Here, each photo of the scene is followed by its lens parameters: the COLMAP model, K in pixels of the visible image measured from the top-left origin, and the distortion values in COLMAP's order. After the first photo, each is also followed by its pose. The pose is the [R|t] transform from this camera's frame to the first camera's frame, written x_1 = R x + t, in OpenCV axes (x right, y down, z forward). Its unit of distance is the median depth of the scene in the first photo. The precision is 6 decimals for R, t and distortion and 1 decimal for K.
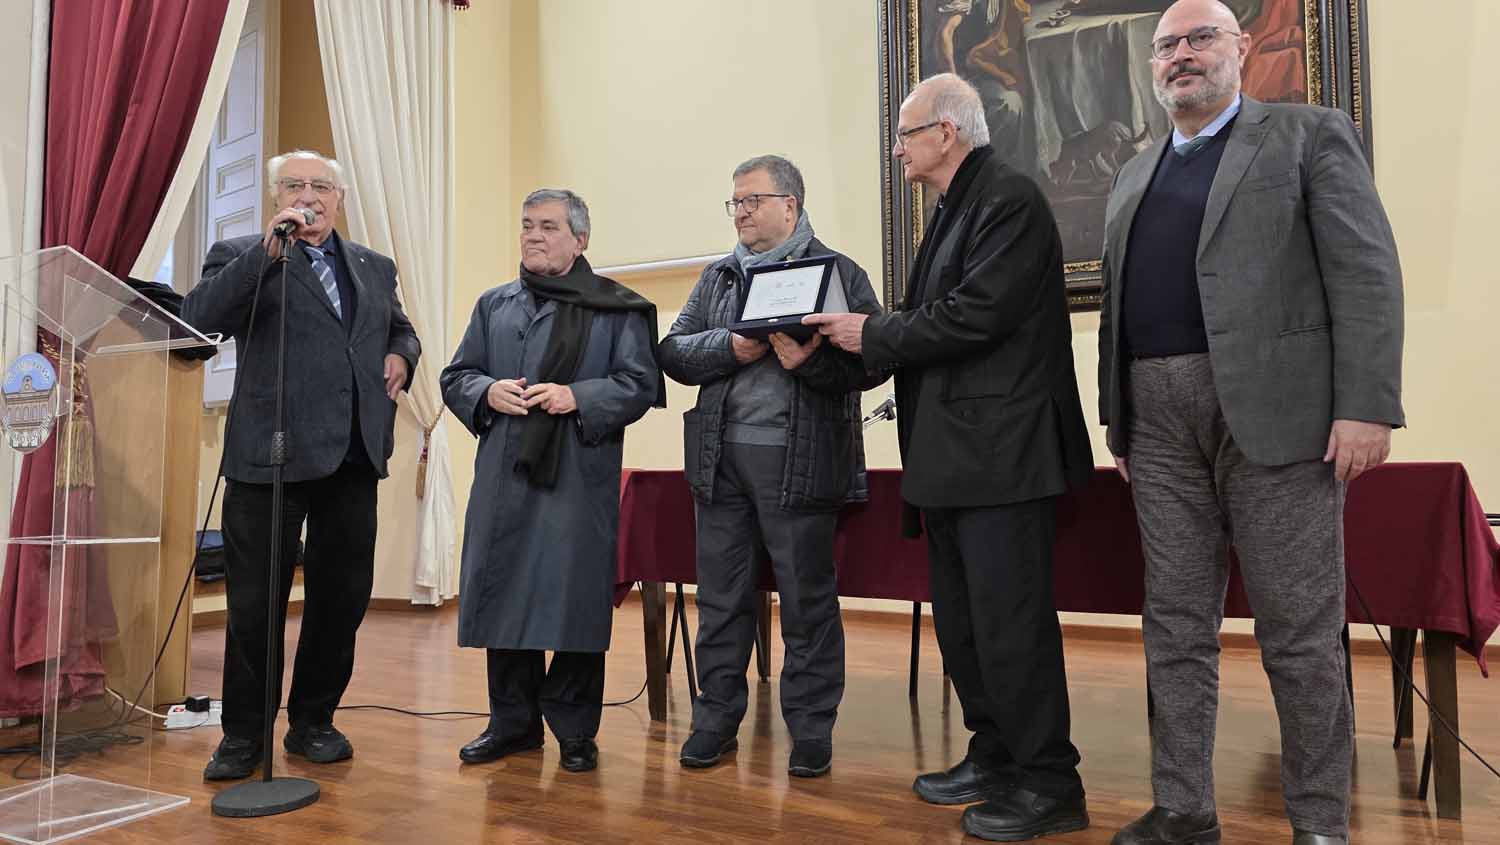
lens RADIAL K [[978.8, 0, 747.5], [0, 978.8, 424.9], [0, 0, 1]] dist [0.007834, -0.015721]
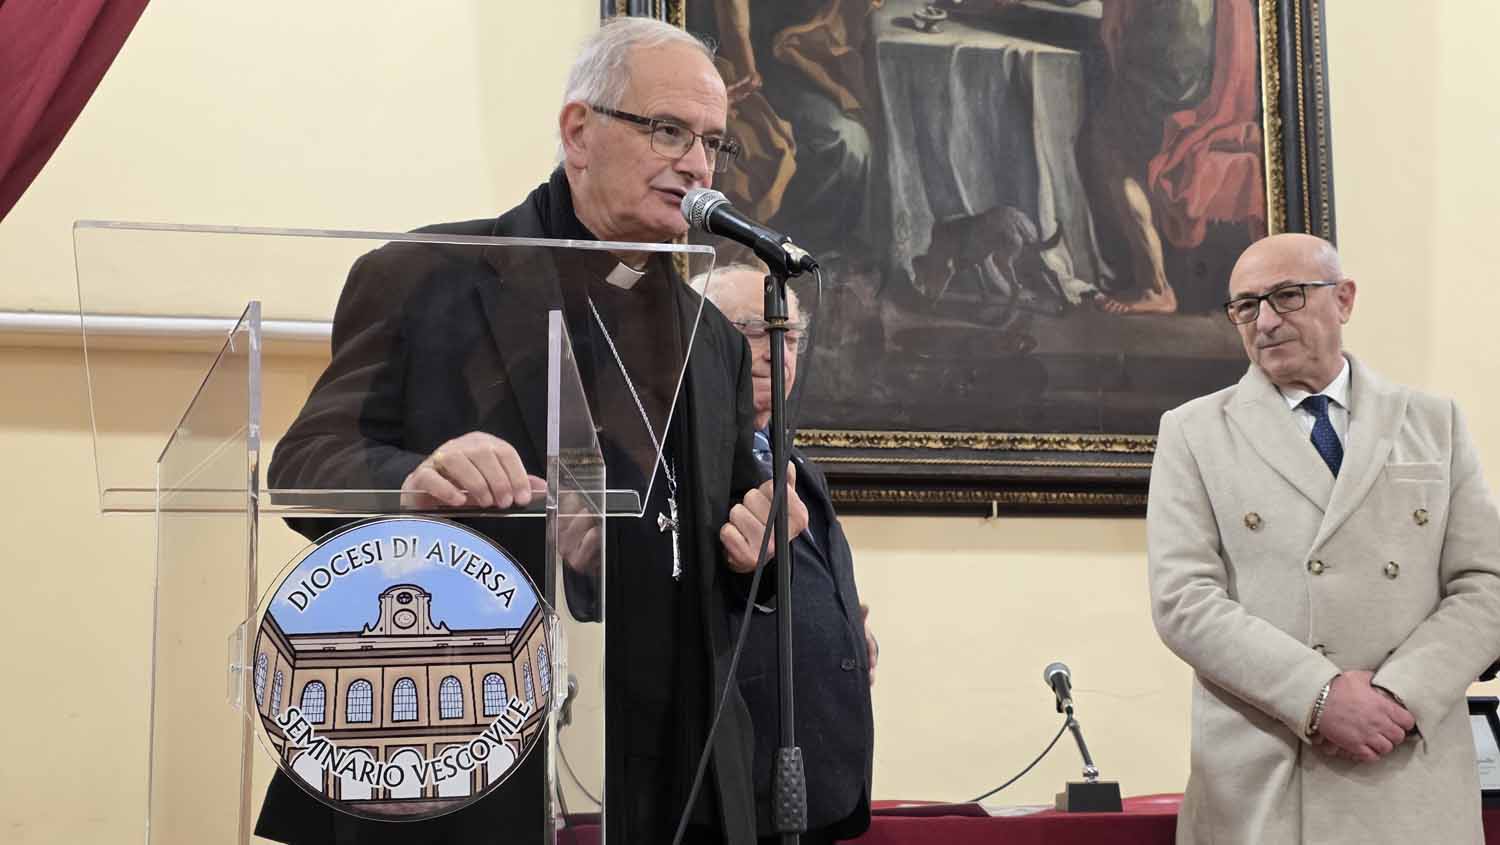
lens RADIAL K [[1970.4, 0, 761.0], [0, 1970.4, 425.4], [0, 0, 1]] dist [0.114366, 0.000000]
pose [[0.756466, 0.101534, 0.646104, -0.520152], [-0.015577, 0.990393, -0.137401, -0.006370], [-0.653848, 0.093875, 0.750780, 0.196621]]
